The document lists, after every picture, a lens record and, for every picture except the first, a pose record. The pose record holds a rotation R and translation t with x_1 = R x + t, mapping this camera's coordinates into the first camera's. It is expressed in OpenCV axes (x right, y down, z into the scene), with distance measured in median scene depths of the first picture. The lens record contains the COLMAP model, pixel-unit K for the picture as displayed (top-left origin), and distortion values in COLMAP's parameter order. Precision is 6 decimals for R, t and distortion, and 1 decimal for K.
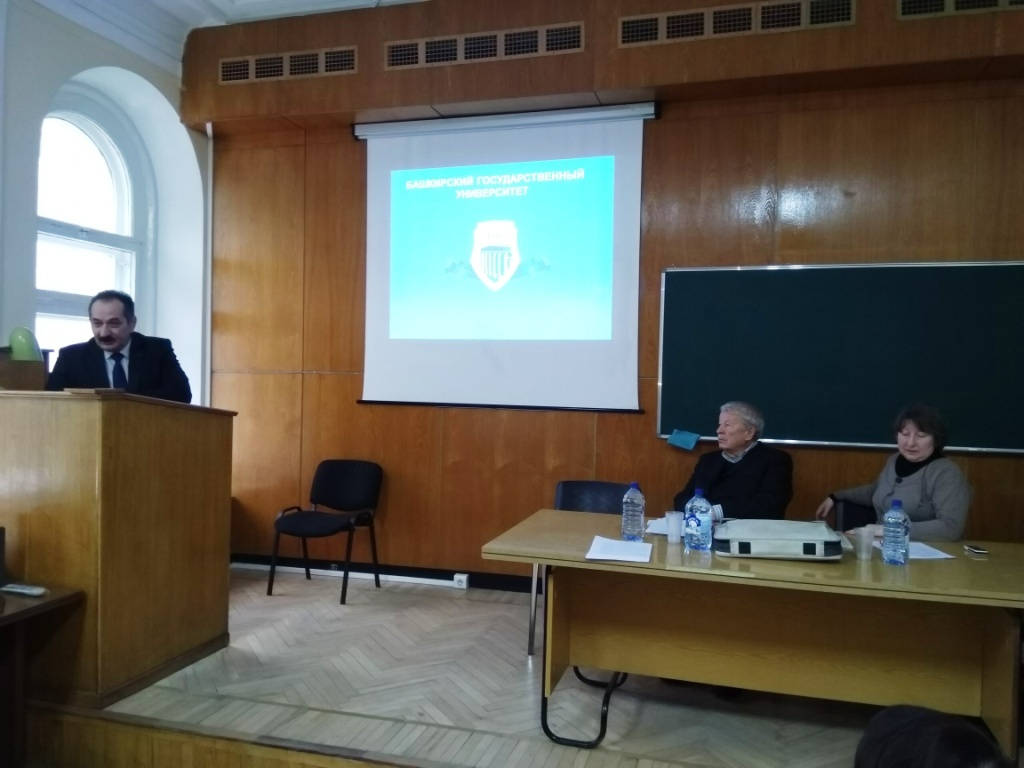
lens RADIAL K [[799.8, 0, 512.0], [0, 799.8, 384.0], [0, 0, 1]] dist [0.137614, -0.206275]
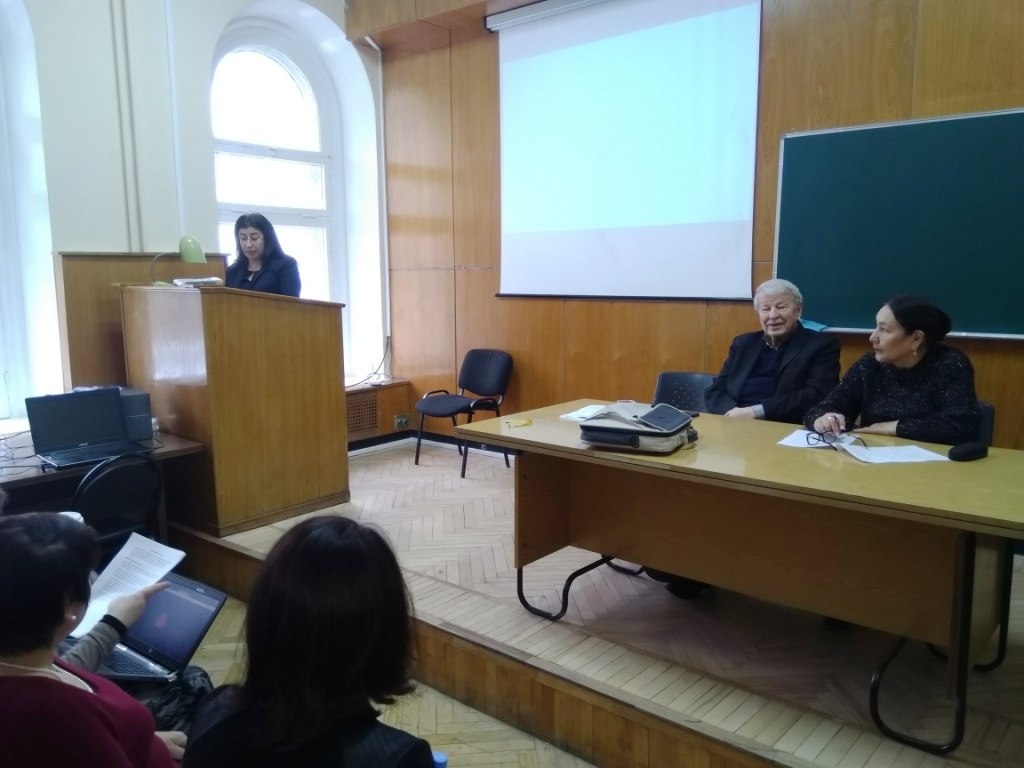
lens RADIAL K [[799.8, 0, 512.0], [0, 799.8, 384.0], [0, 0, 1]] dist [0.137614, -0.206275]
pose [[0.915808, 0.028846, -0.400579, 0.280200], [0.022204, 0.992255, 0.122218, 0.010459], [0.401002, -0.120823, 0.908074, 0.042729]]
